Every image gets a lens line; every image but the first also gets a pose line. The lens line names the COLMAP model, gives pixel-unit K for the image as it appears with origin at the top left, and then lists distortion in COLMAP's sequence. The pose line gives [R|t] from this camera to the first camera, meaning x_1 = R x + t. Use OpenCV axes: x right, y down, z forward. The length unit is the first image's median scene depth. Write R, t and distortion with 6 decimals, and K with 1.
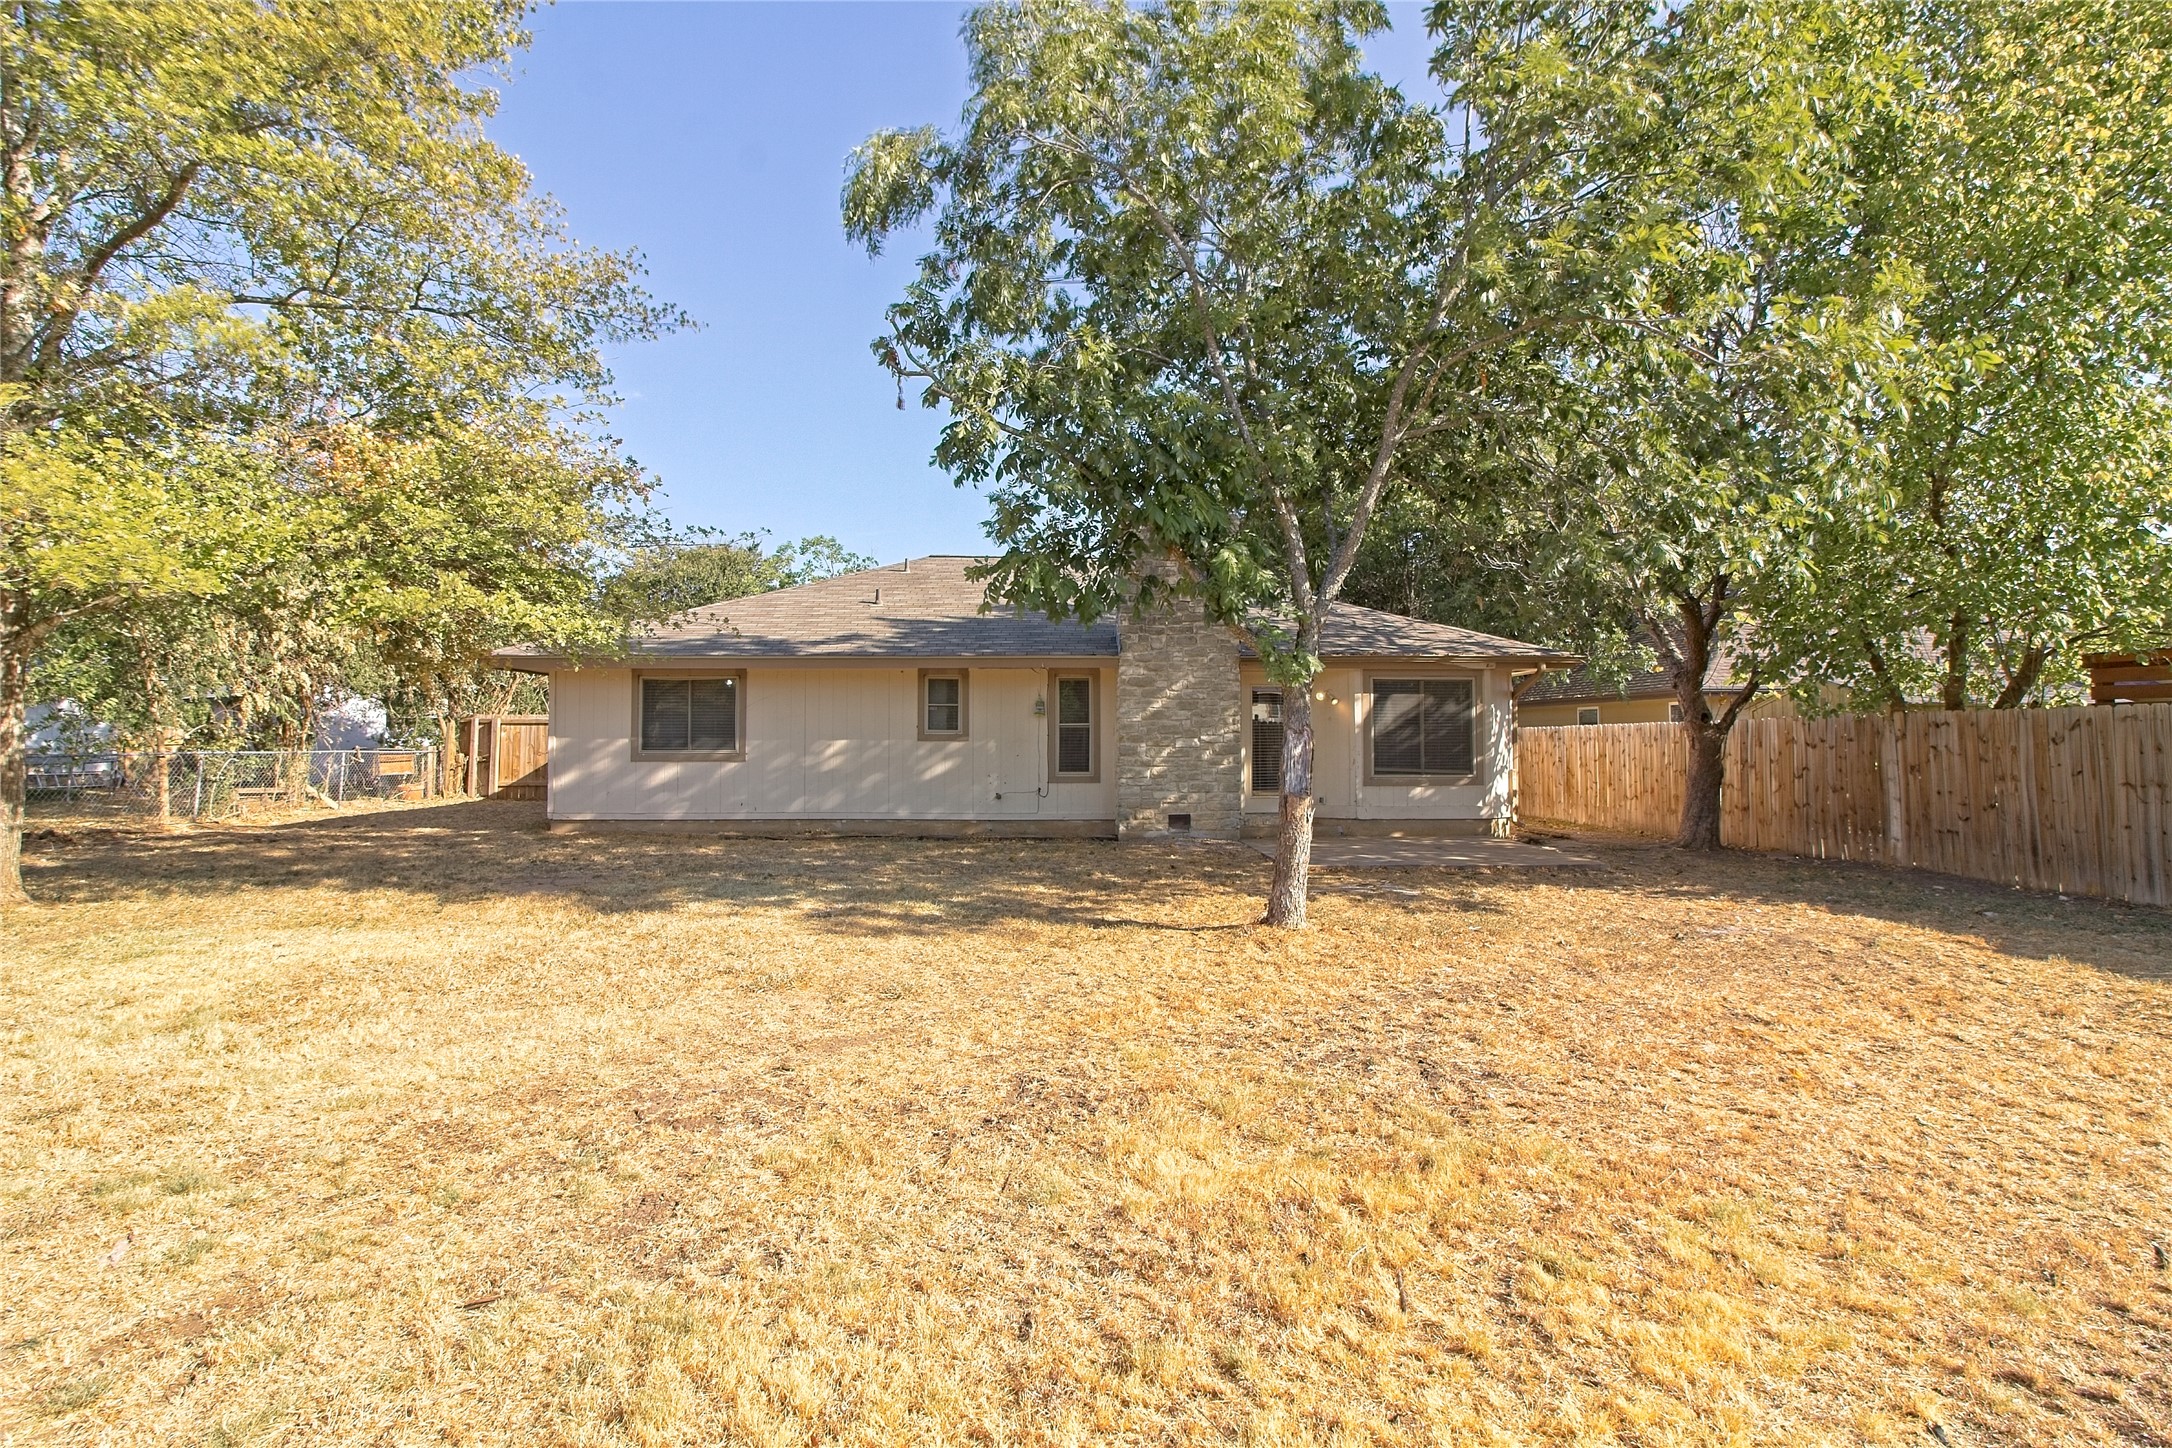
lens RADIAL K [[1000.7, 0, 1083.4], [0, 1000.7, 712.4], [0, 0, 1]] dist [-0.004591, -0.000121]
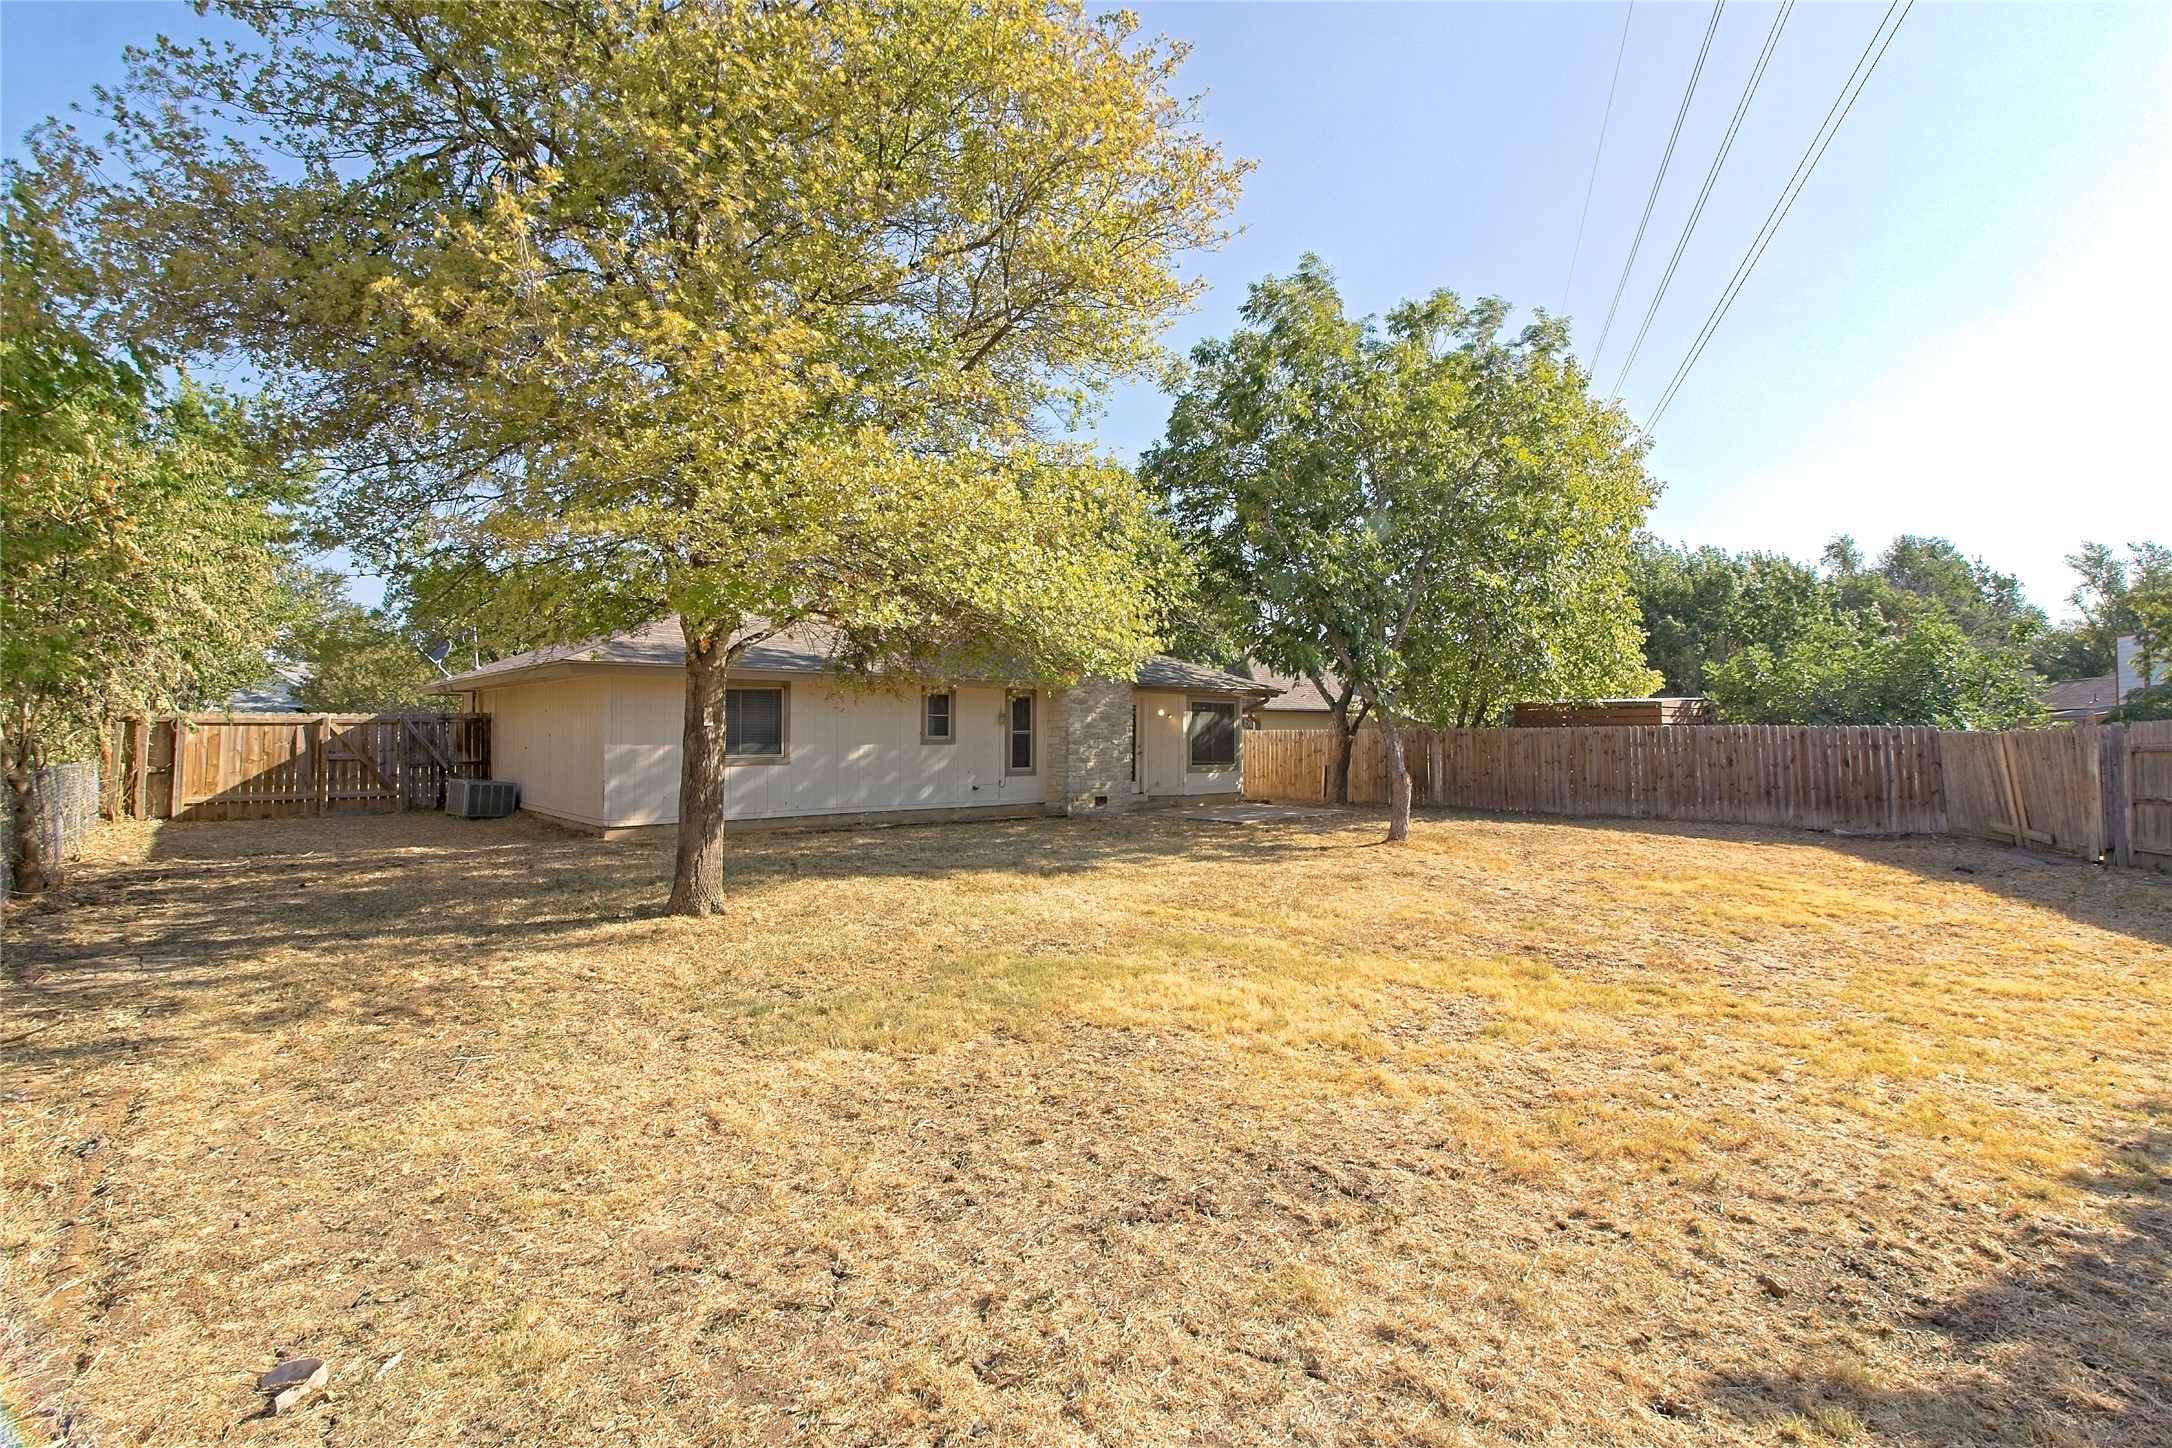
lens RADIAL K [[1000.7, 0, 1083.4], [0, 1000.7, 712.4], [0, 0, 1]] dist [-0.004591, -0.000121]
pose [[0.775533, 0.013128, 0.631170, -0.783092], [-0.016576, 0.999863, -0.000430, -0.013612], [-0.631089, -0.010129, 0.775644, -0.066873]]
